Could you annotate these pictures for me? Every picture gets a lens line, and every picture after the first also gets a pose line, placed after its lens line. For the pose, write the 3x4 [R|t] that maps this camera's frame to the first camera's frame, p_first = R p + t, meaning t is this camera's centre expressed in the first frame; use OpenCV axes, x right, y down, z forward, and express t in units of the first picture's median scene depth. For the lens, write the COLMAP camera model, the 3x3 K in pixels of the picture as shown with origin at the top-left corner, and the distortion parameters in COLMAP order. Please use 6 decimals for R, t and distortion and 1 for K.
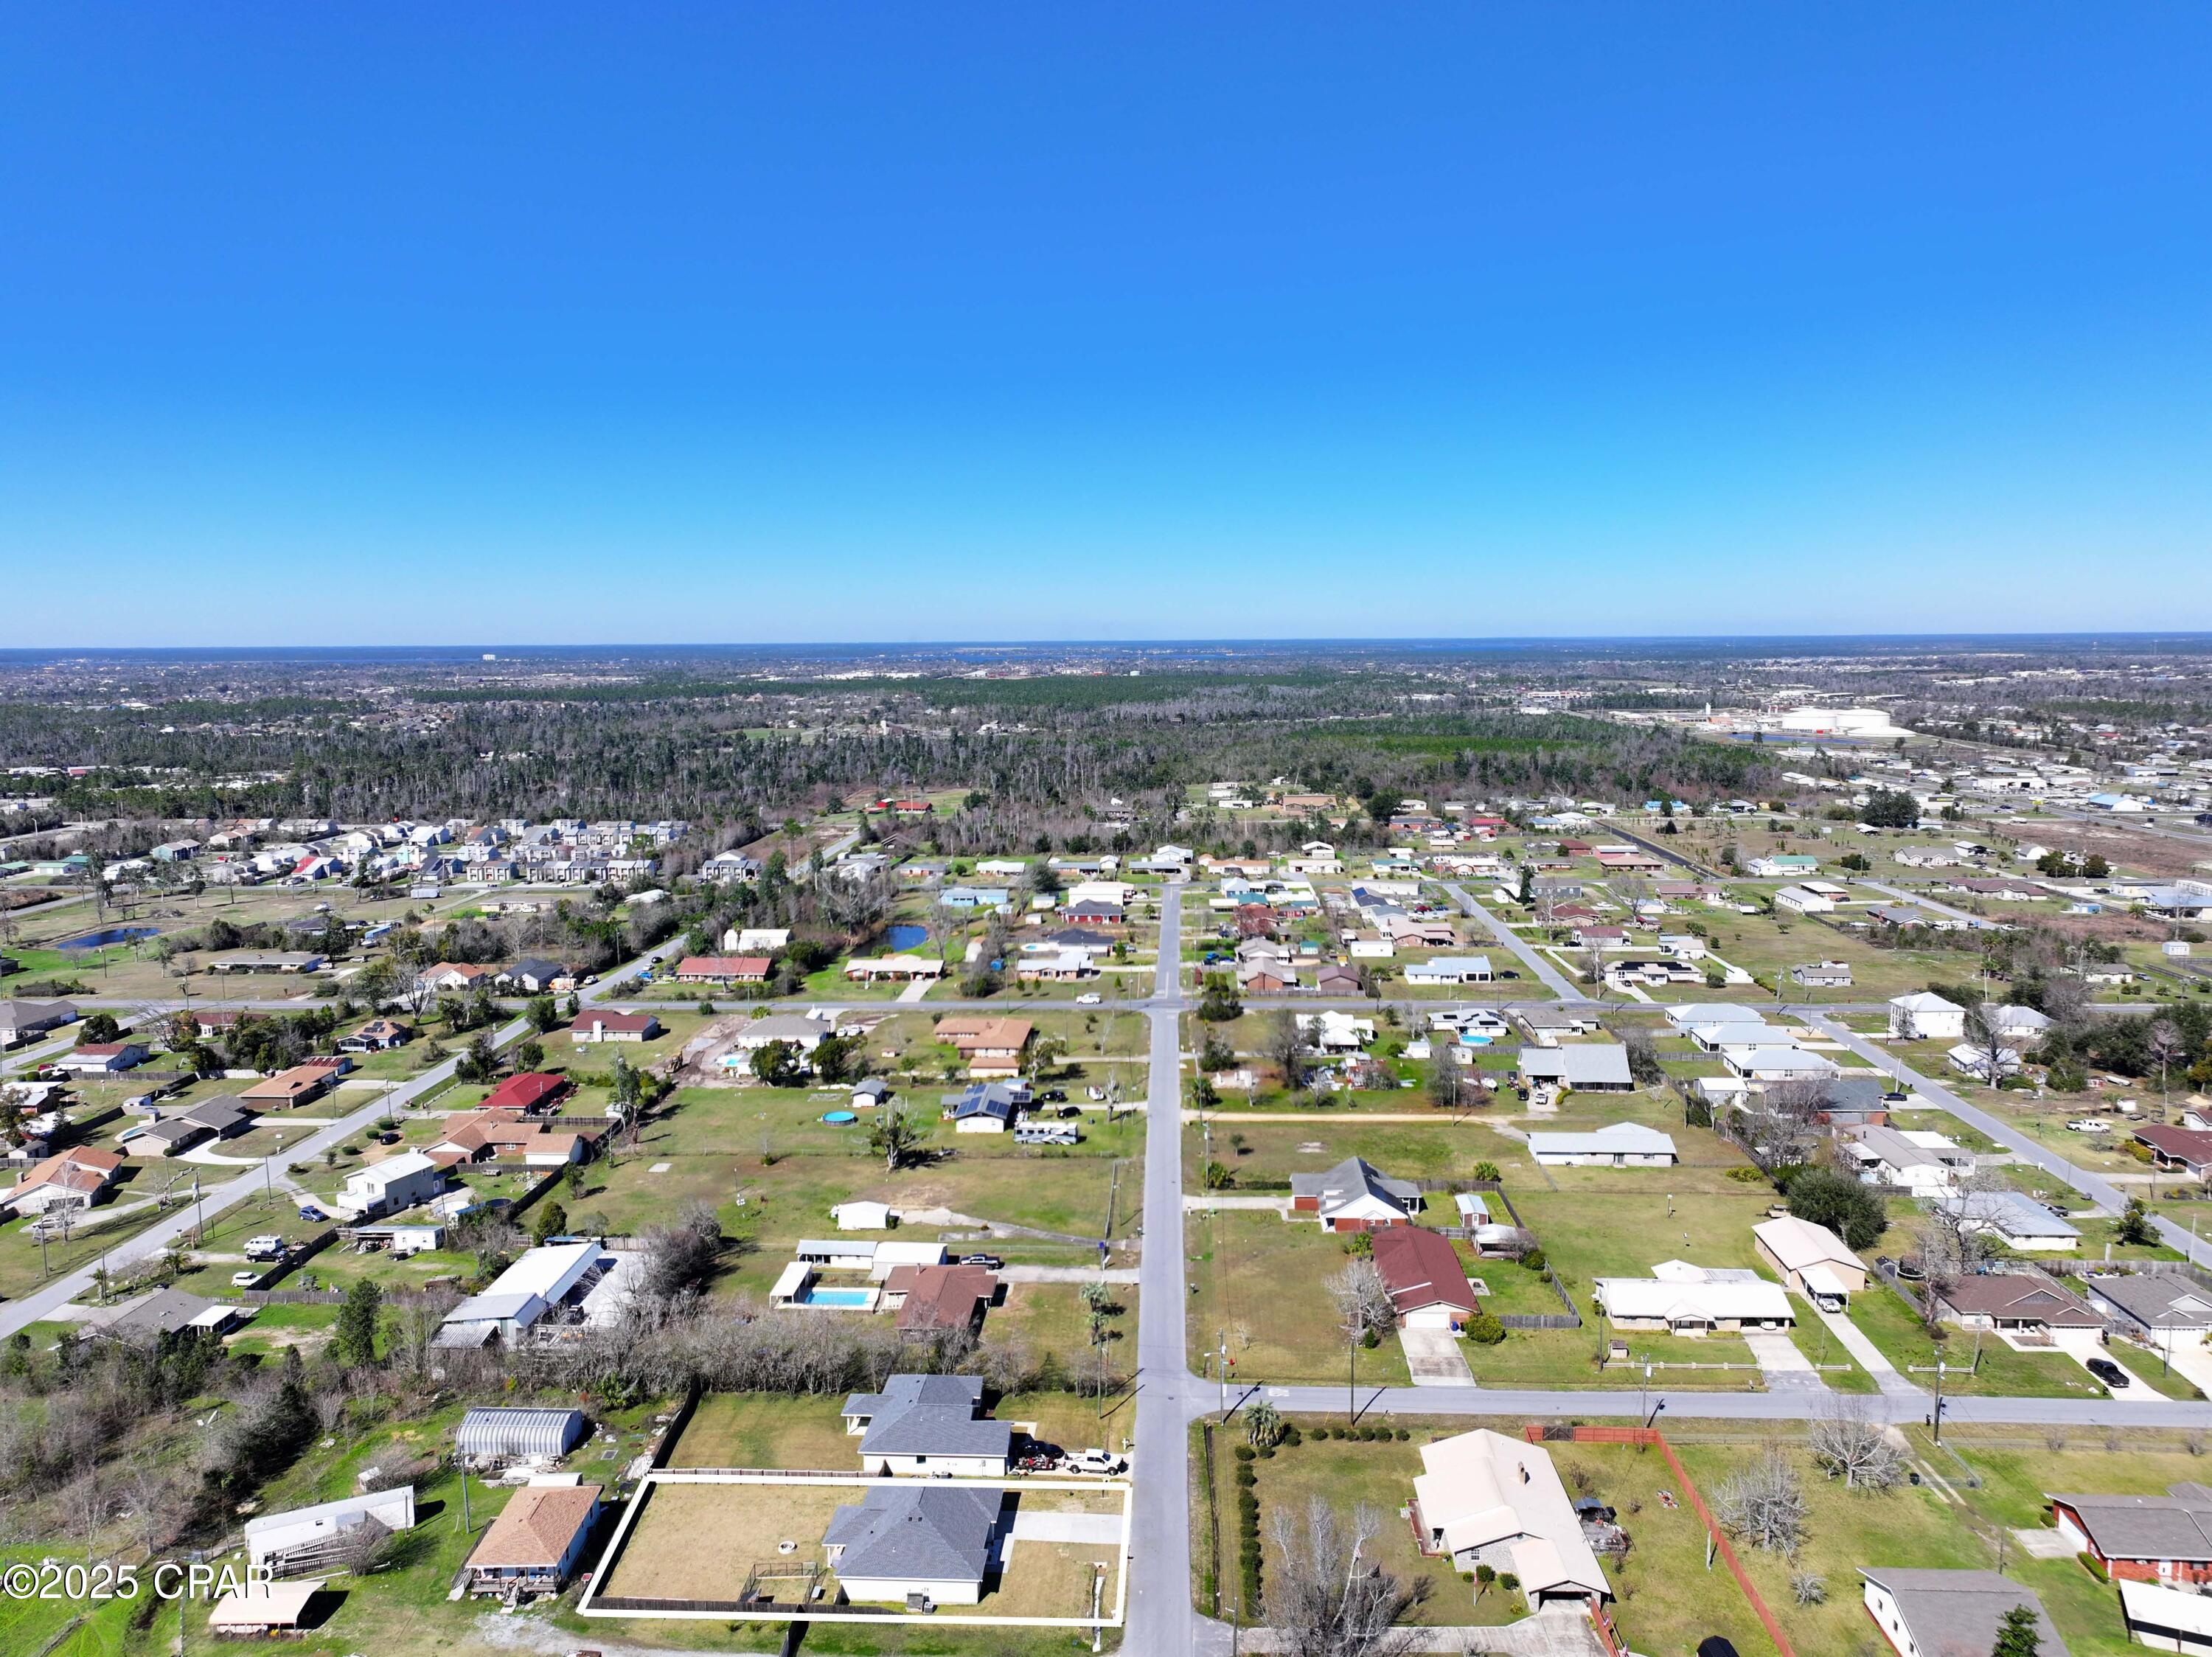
lens RADIAL K [[1584.9, 0, 1106.0], [0, 1584.9, 828.5], [0, 0, 1]] dist [-0.026036, 0.036360]
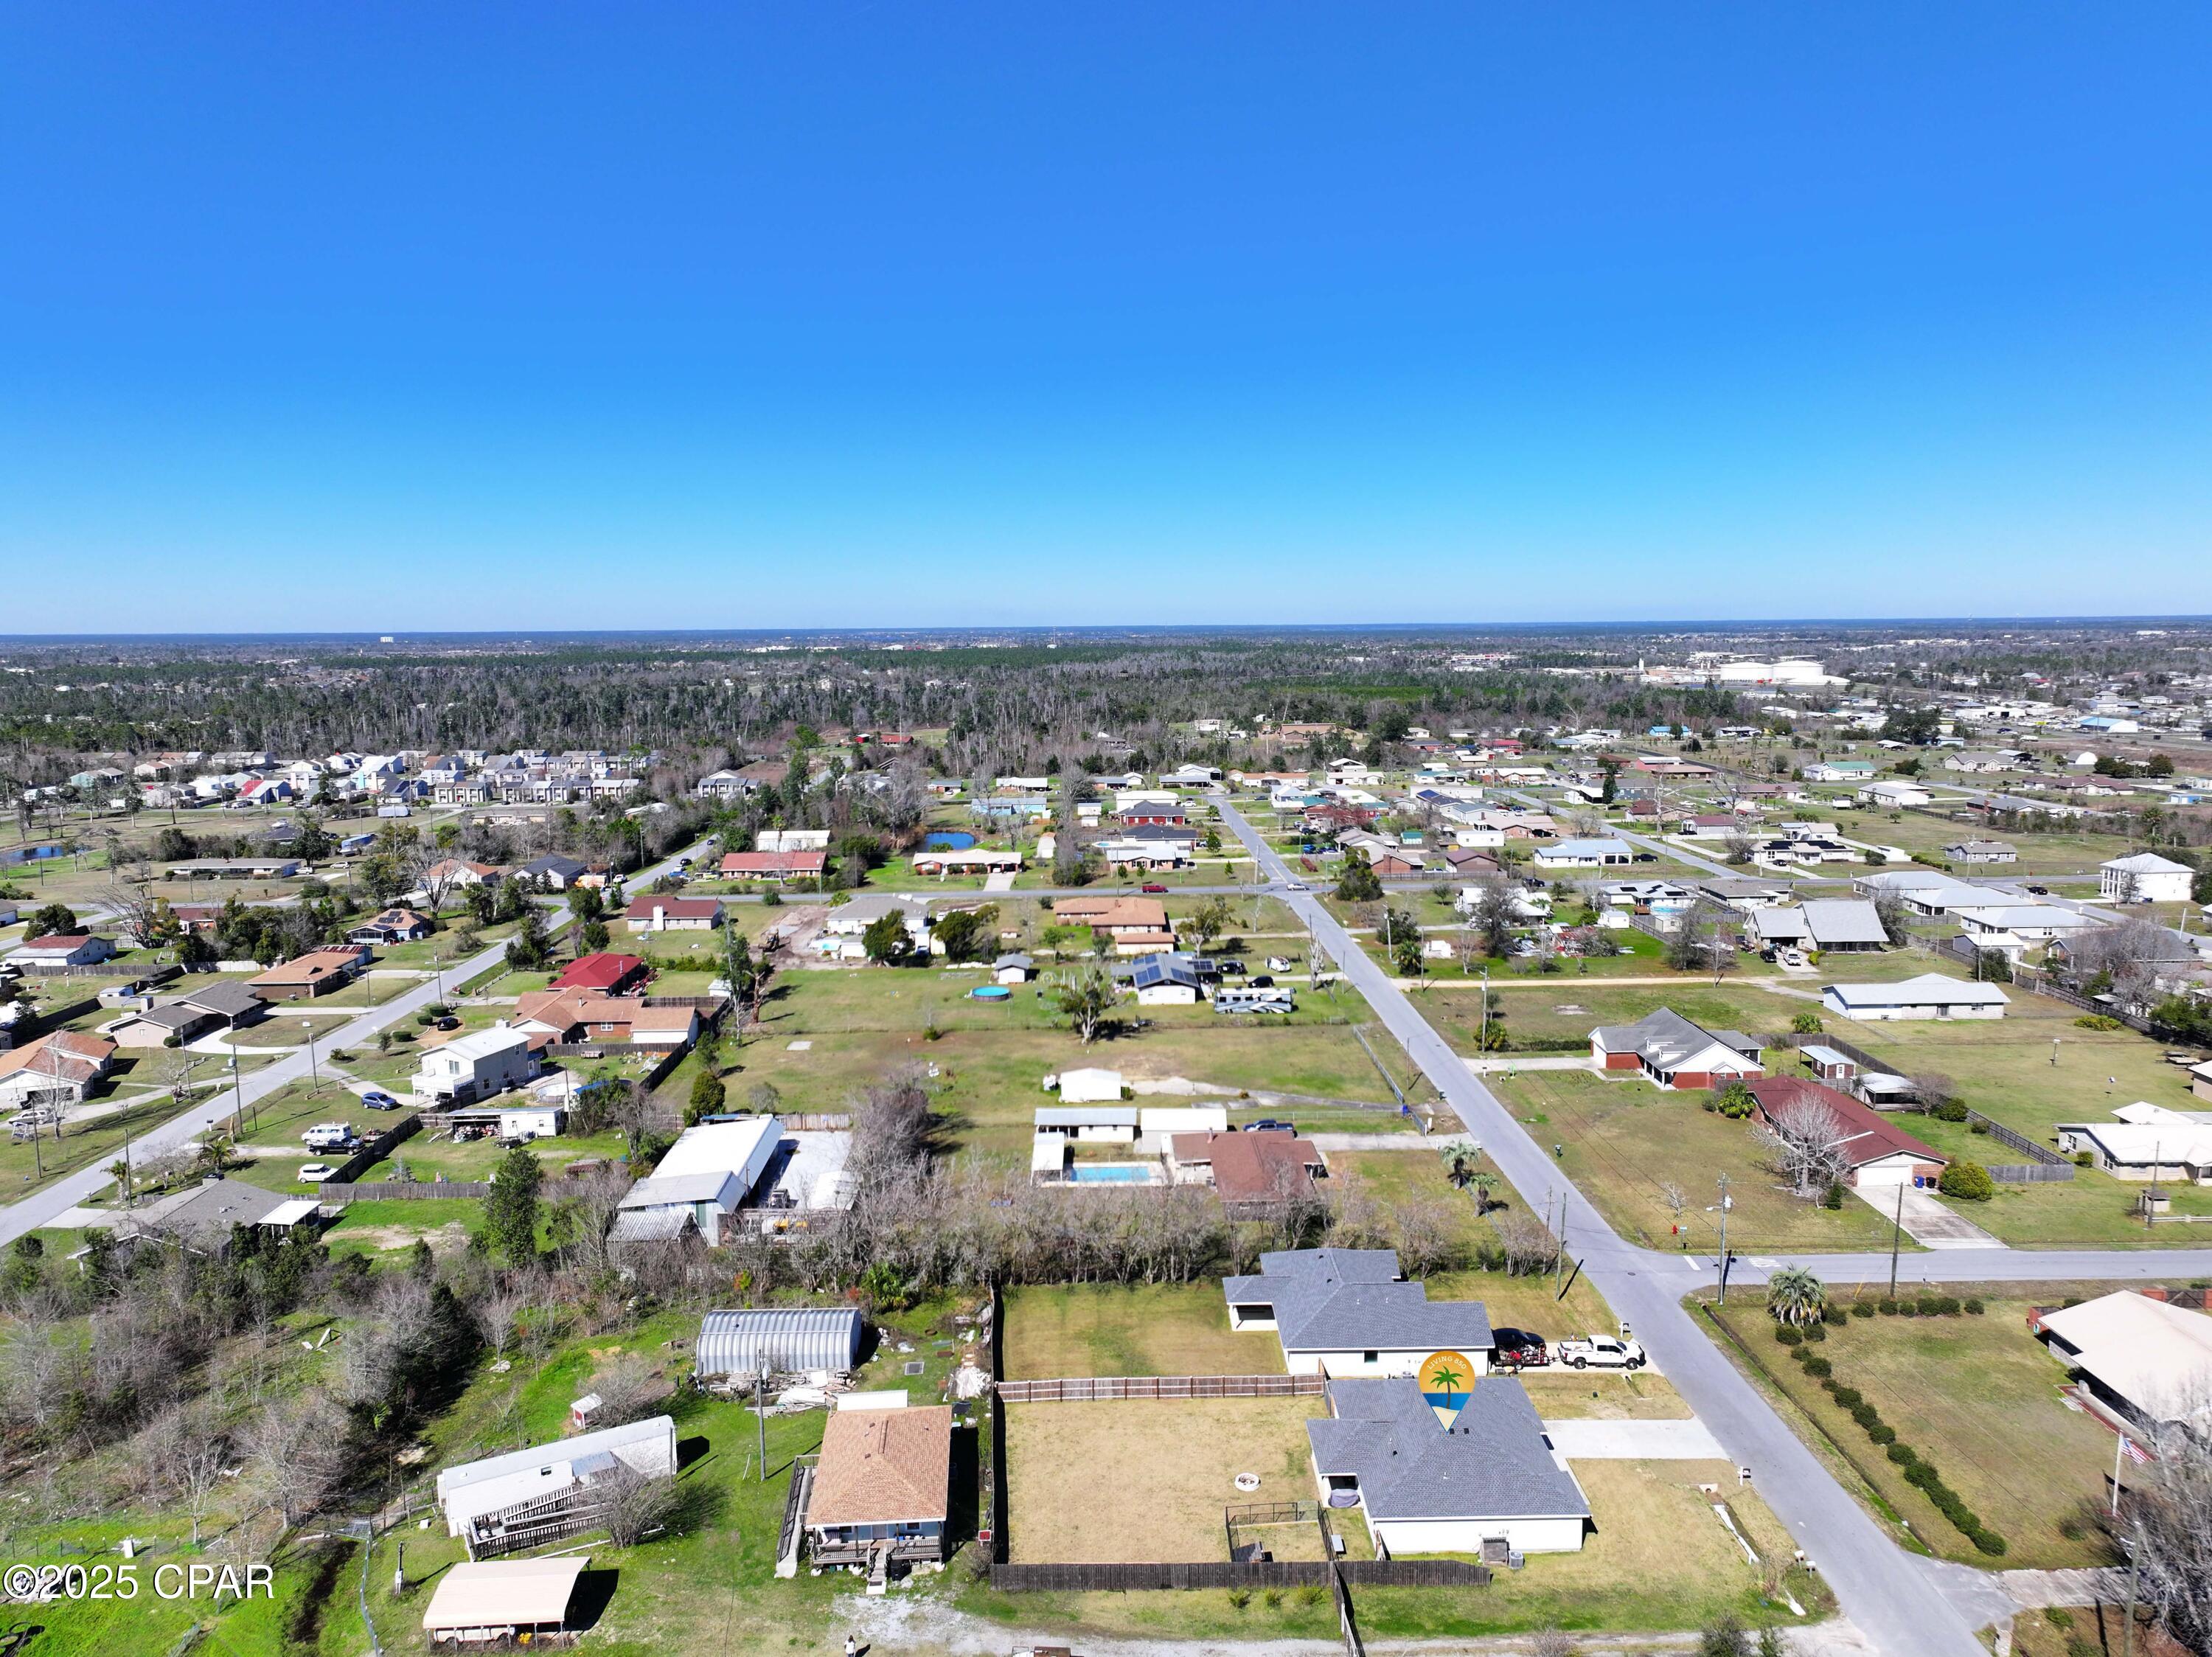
lens RADIAL K [[1544.6, 0, 1106.0], [0, 1544.6, 828.5], [0, 0, 1]] dist [-0.022583, 0.033279]
pose [[0.997767, -0.009524, 0.066107, -0.179661], [0.008801, 0.999898, 0.011218, 0.096795], [-0.066207, -0.010611, 0.997749, 0.200735]]
